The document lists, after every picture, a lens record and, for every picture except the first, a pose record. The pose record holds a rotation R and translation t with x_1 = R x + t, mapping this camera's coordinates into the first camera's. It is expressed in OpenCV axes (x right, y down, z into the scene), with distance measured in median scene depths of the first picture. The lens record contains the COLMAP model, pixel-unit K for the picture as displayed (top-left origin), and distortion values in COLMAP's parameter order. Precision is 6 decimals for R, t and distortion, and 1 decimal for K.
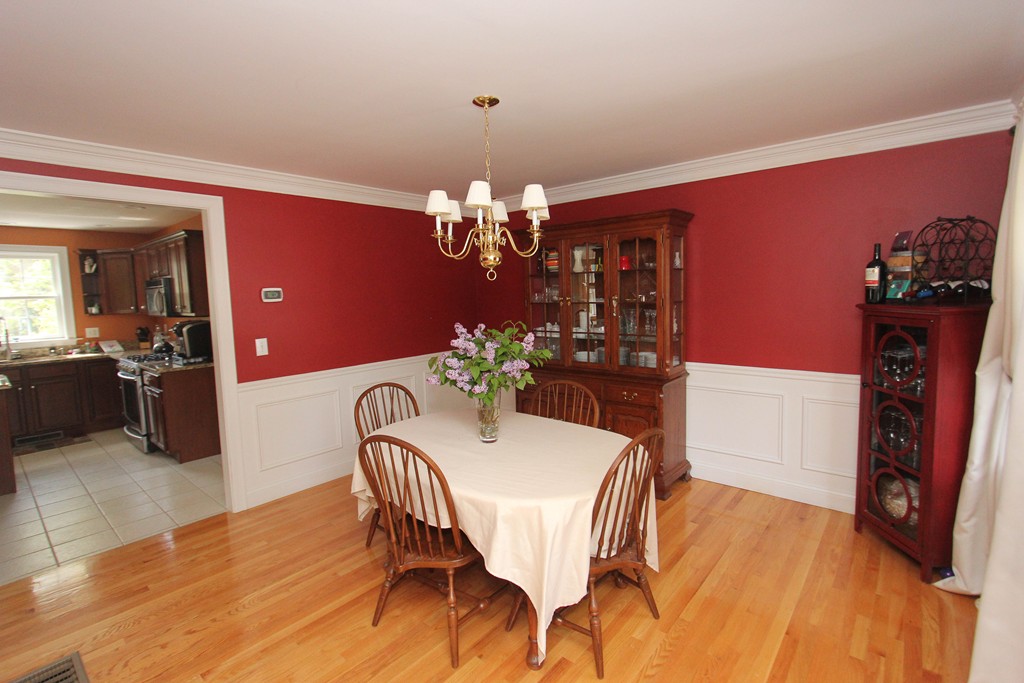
lens RADIAL K [[477.7, 0, 506.9], [0, 477.7, 332.8], [0, 0, 1]] dist [-0.013915, -0.001044]
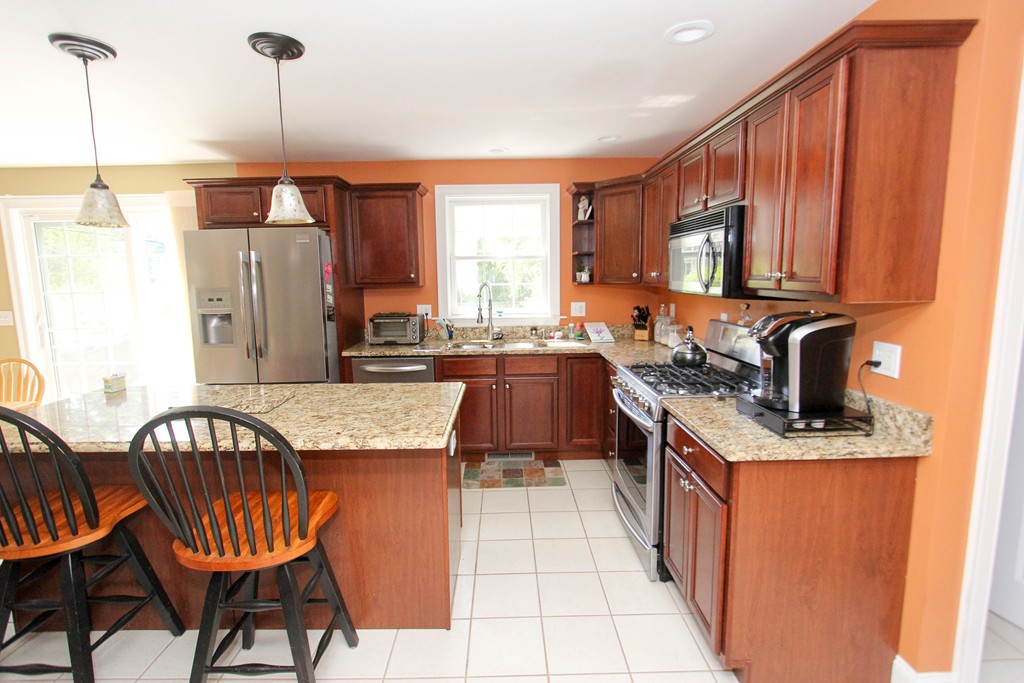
lens RADIAL K [[477.7, 0, 511.2], [0, 477.7, 337.3], [0, 0, 1]] dist [-0.013915, -0.001044]
pose [[0.668223, 0.119424, -0.734313, -0.439913], [-0.070848, 0.992761, 0.096985, -0.021543], [0.740580, -0.012783, 0.671847, 0.473234]]
